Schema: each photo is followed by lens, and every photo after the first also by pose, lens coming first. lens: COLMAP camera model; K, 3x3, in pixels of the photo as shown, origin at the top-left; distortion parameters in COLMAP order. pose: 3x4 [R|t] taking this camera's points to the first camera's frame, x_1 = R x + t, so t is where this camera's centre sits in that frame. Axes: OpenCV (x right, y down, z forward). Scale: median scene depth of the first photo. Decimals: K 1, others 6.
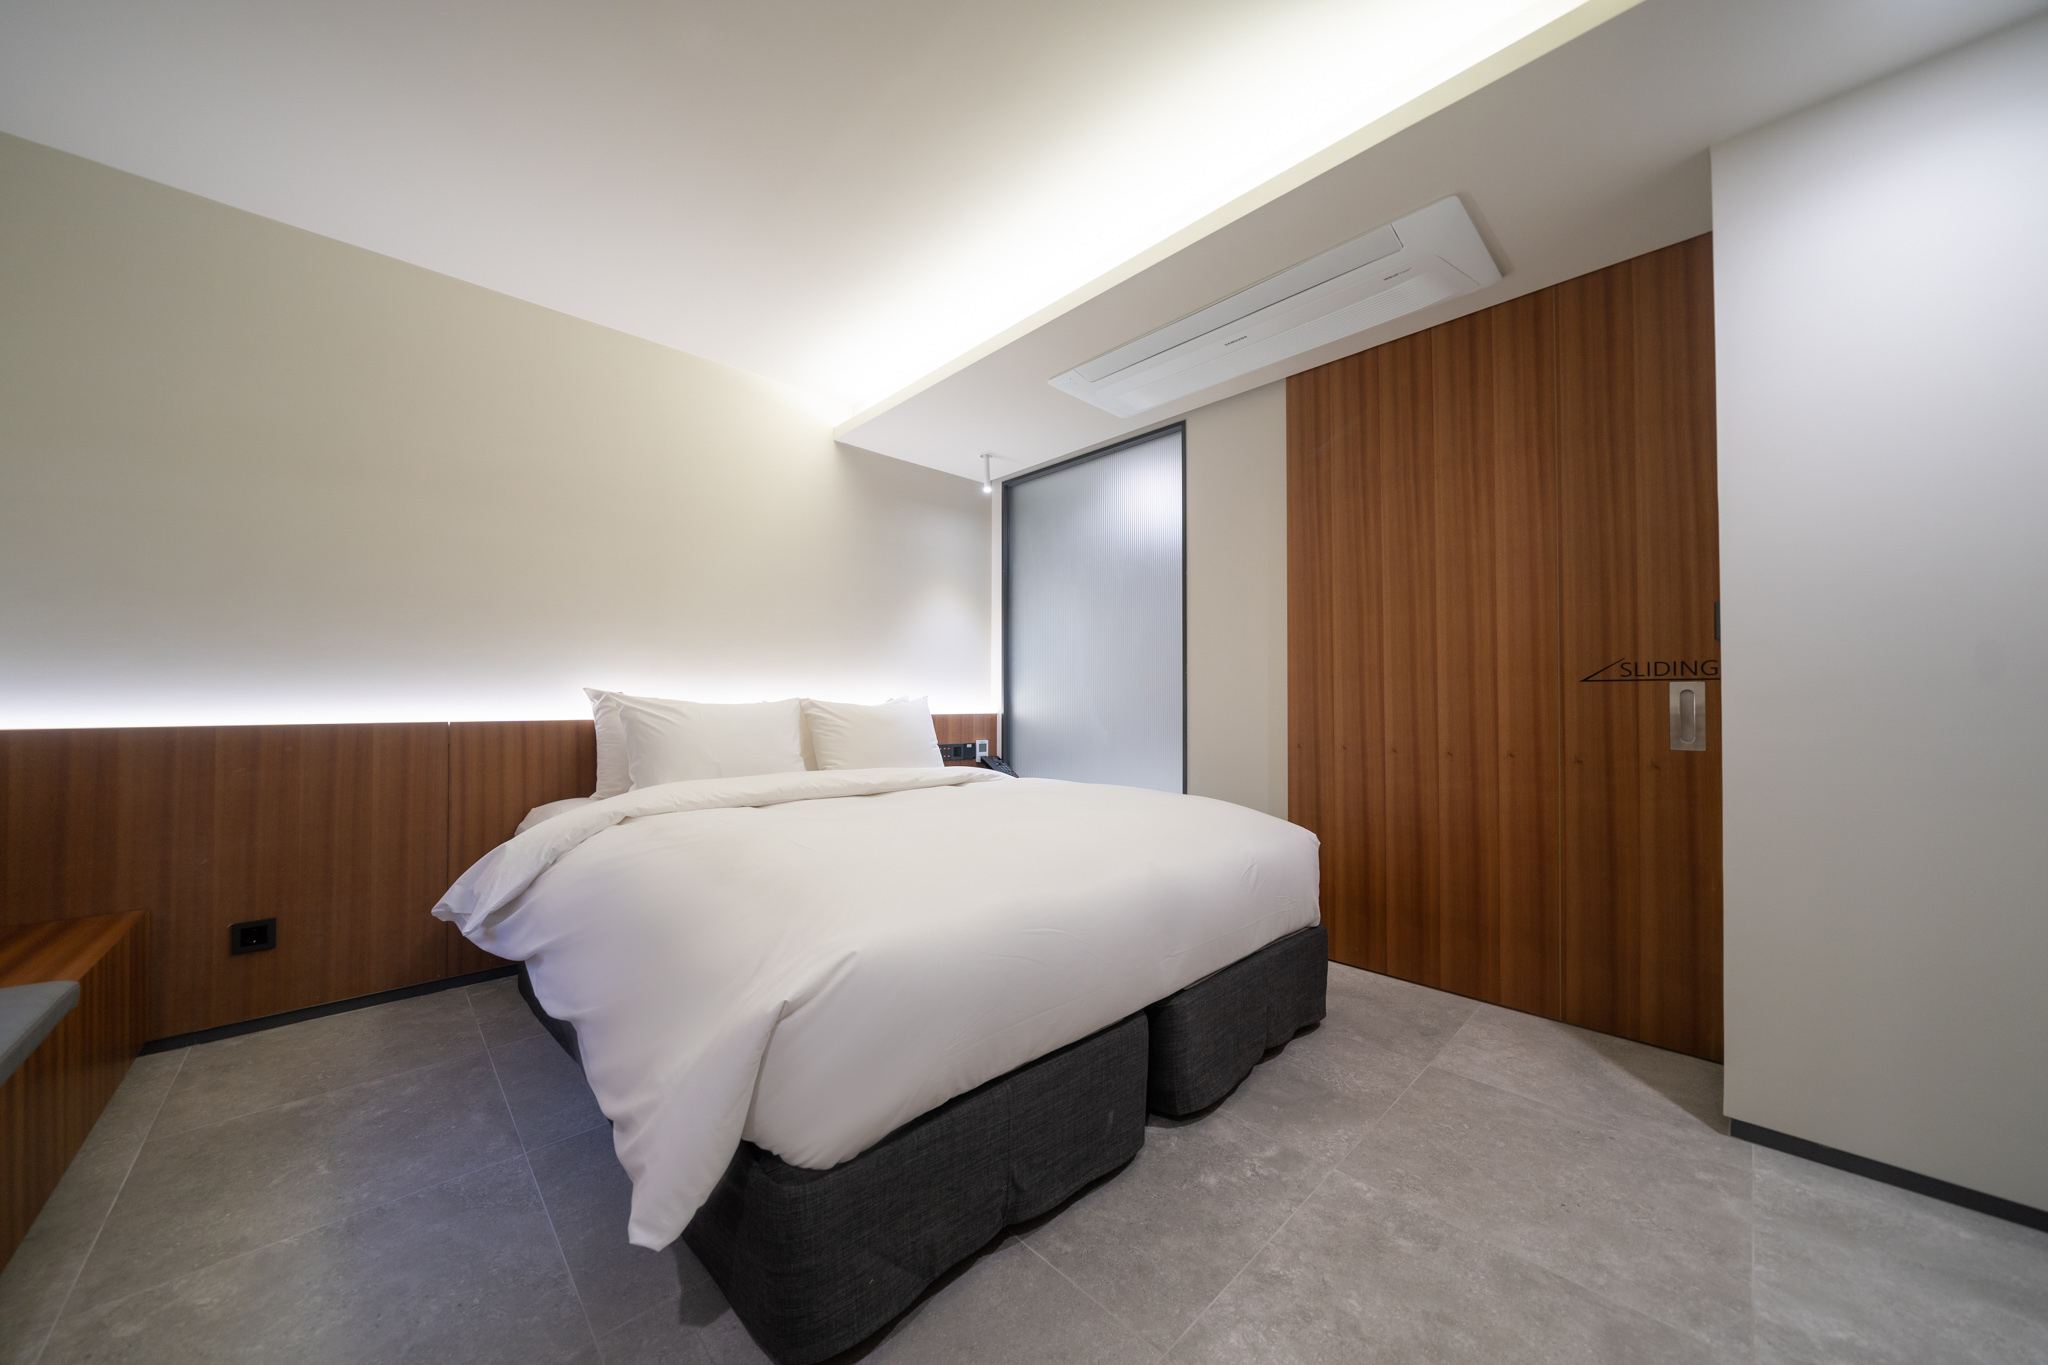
lens RADIAL K [[702.6, 0, 1016.2], [0, 702.6, 689.4], [0, 0, 1]] dist [-0.002952, -0.000183]
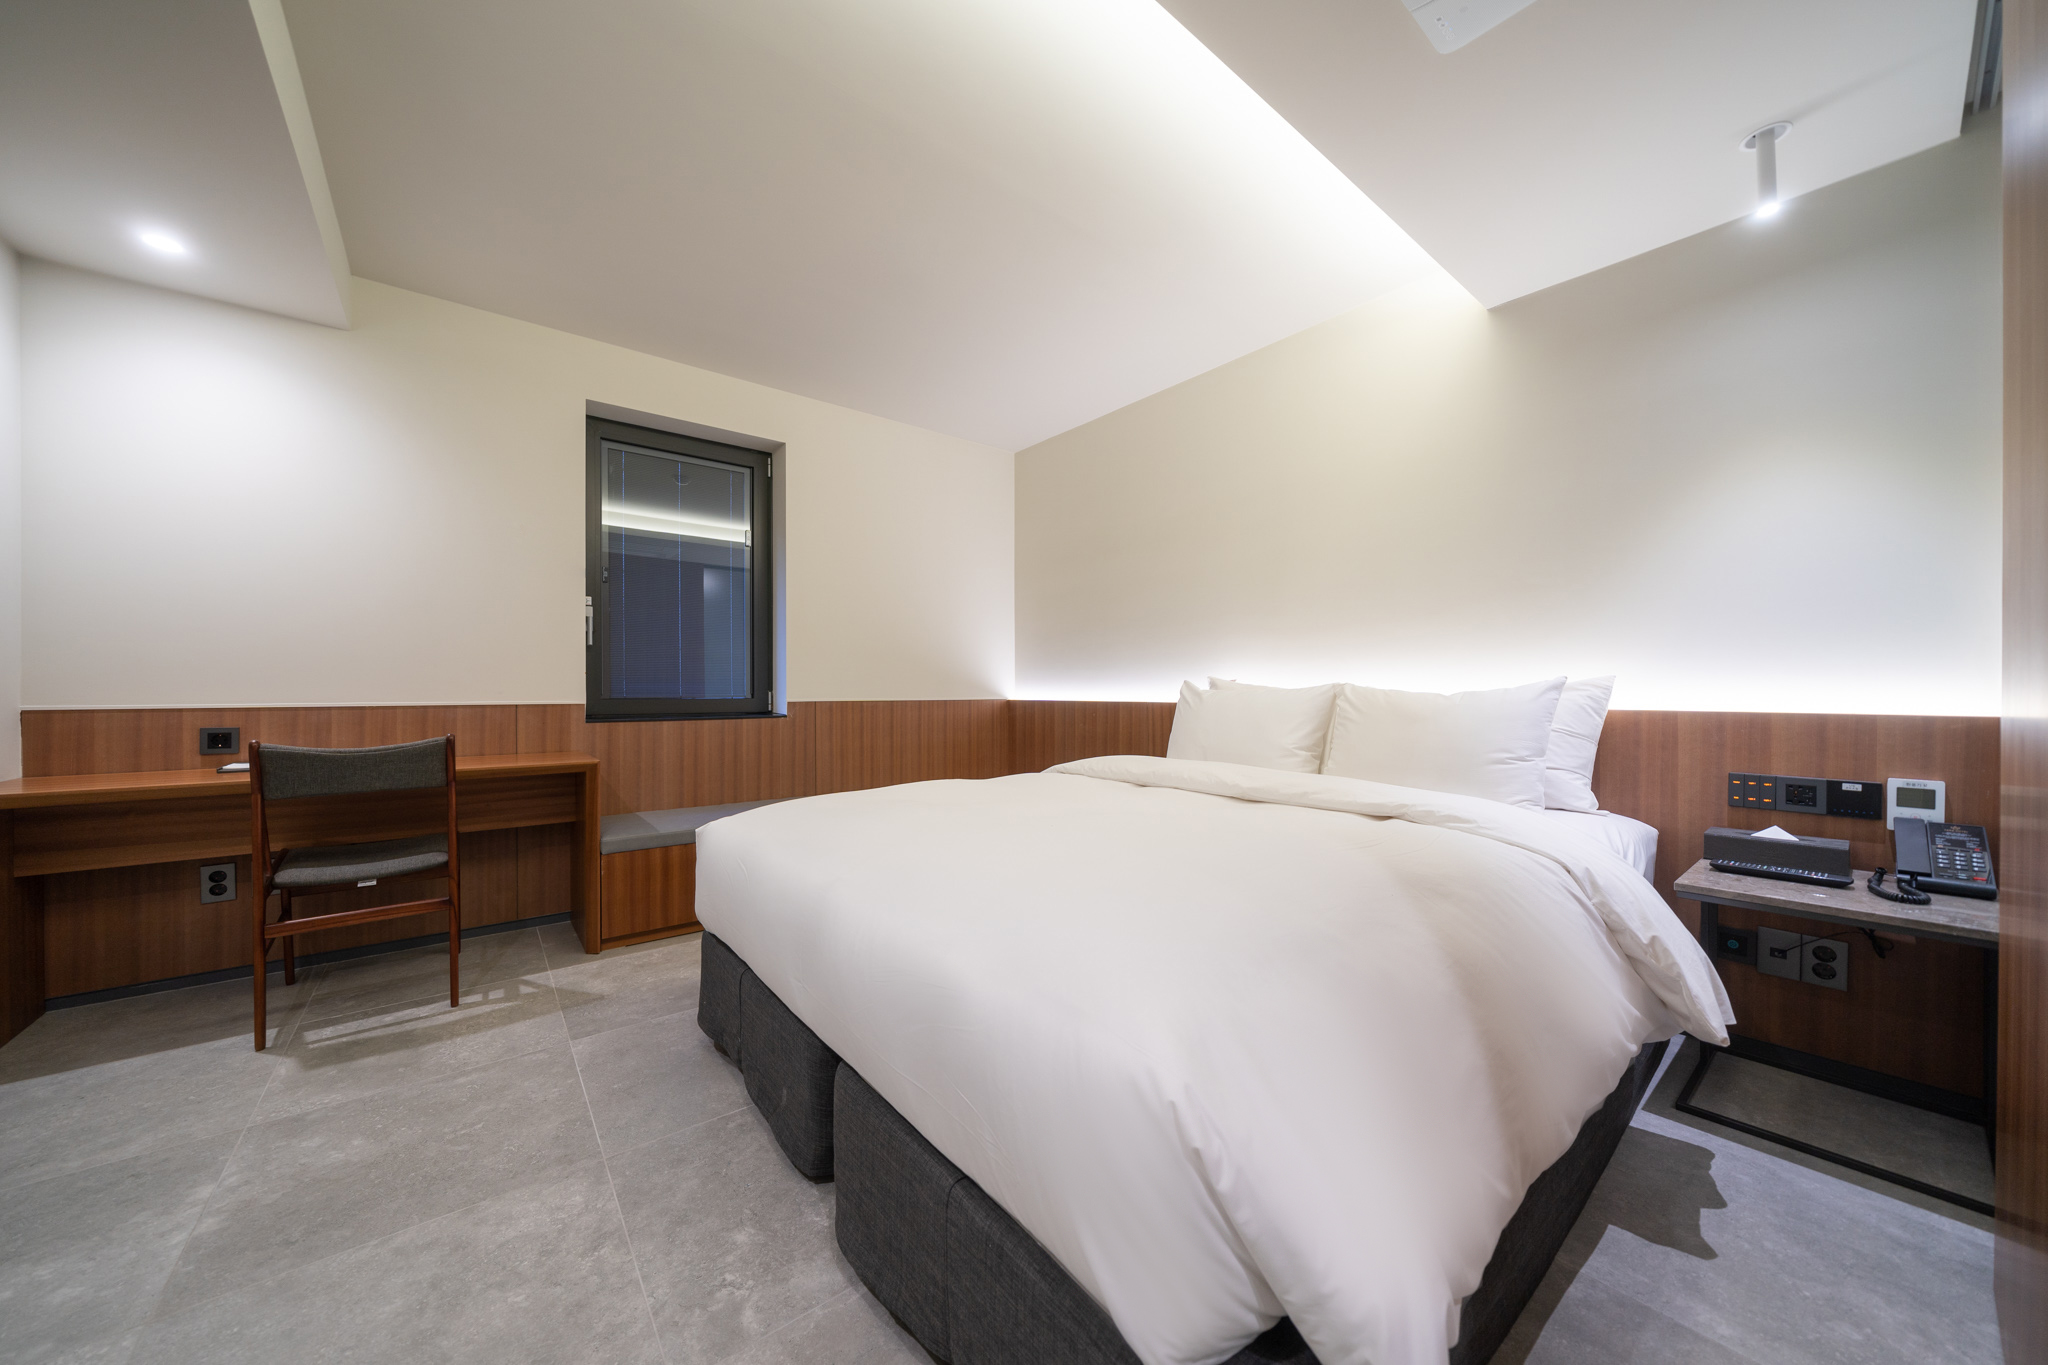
lens RADIAL K [[702.6, 0, 1024.7], [0, 702.6, 690.0], [0, 0, 1]] dist [-0.002952, -0.000183]
pose [[-0.083099, -0.000253, -0.996541, 1.186478], [0.017714, 0.999842, -0.001731, 0.034228], [0.996384, -0.017796, -0.083082, 1.528255]]
